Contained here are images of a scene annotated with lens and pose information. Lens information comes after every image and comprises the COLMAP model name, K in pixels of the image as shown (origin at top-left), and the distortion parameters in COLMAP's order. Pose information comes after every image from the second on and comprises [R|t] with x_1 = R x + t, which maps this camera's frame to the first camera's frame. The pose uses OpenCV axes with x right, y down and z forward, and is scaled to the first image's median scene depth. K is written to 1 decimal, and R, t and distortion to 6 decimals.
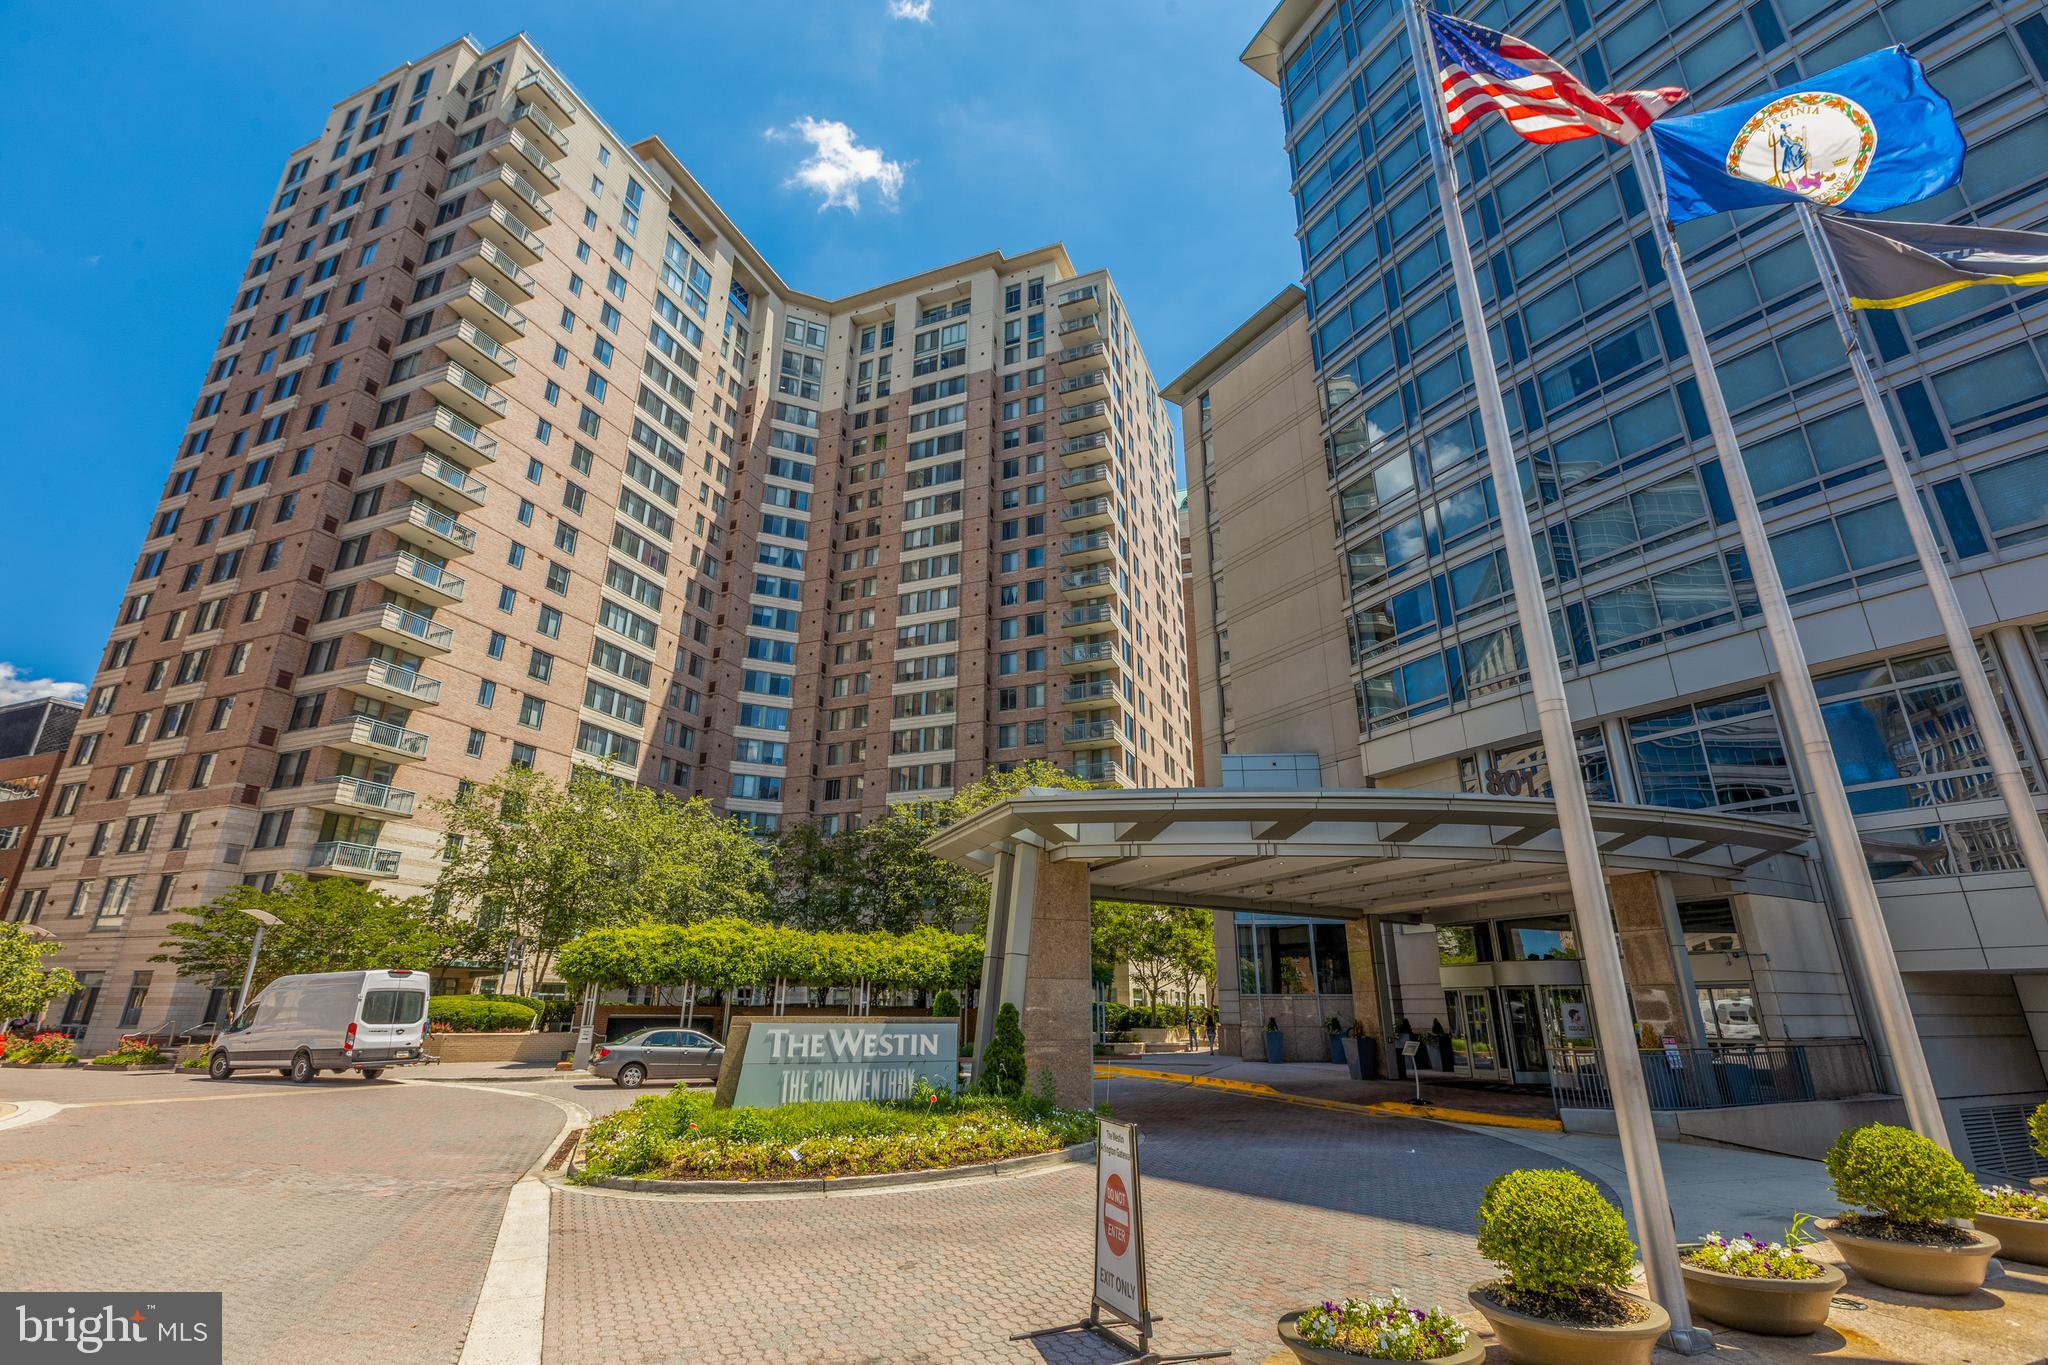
lens RADIAL K [[921.2, 0, 1024.0], [0, 921.2, 682.5], [0, 0, 1]] dist [-0.001845, 0.000155]
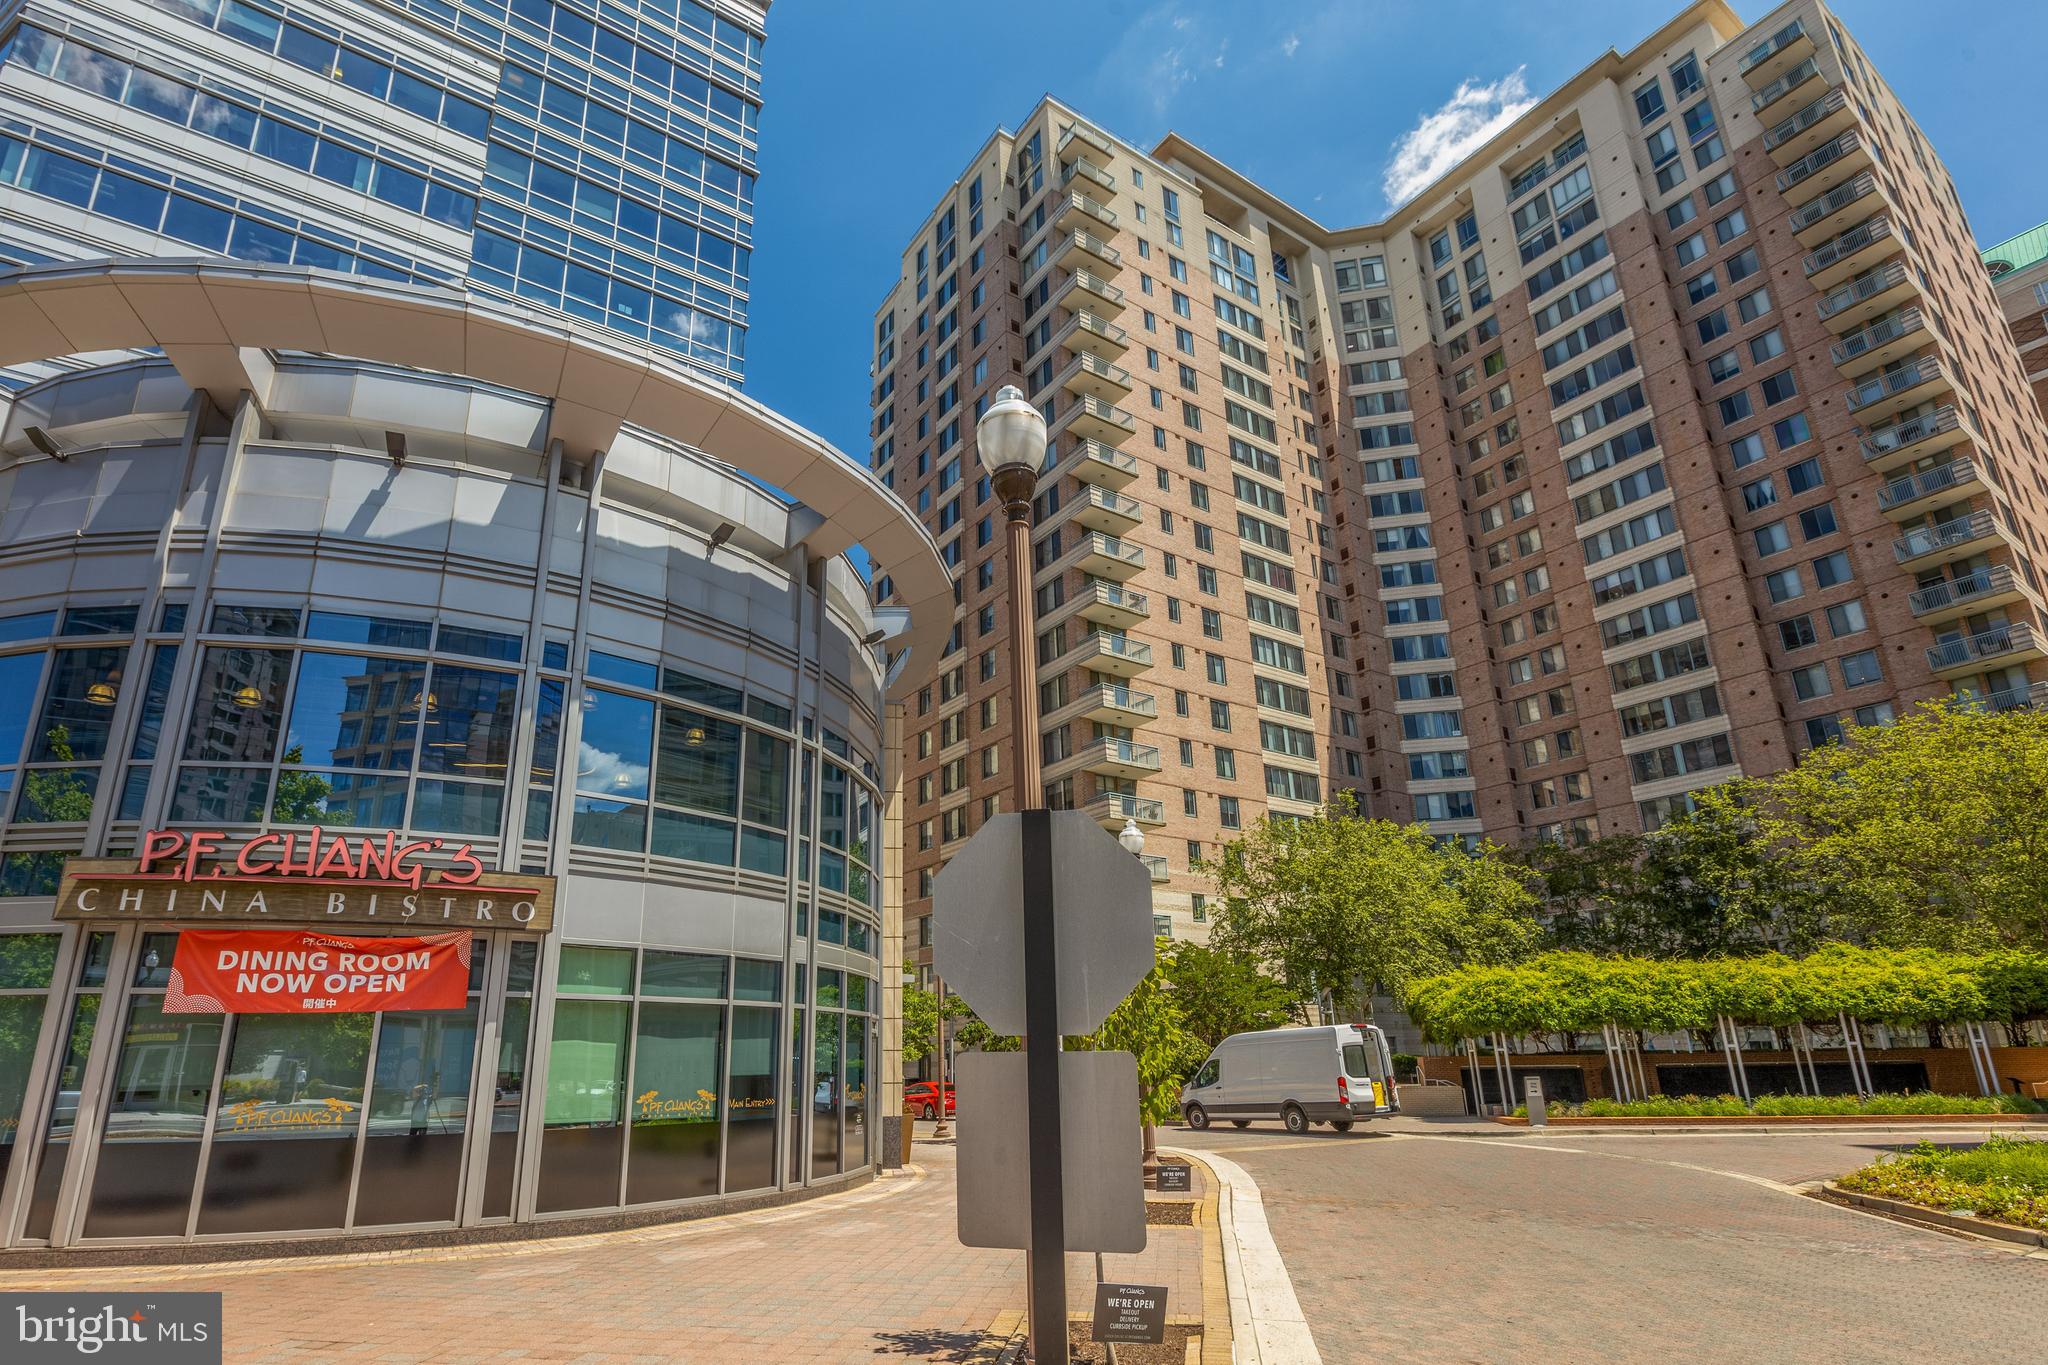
lens RADIAL K [[1024.6, 0, 950.0], [0, 1024.6, 760.8], [0, 0, 1]] dist [-0.003427, -0.000374]
pose [[0.815320, -0.181579, -0.549802, -0.135971], [0.211501, 0.977335, -0.009137, -0.016936], [0.539000, -0.108834, 0.835245, -0.045255]]
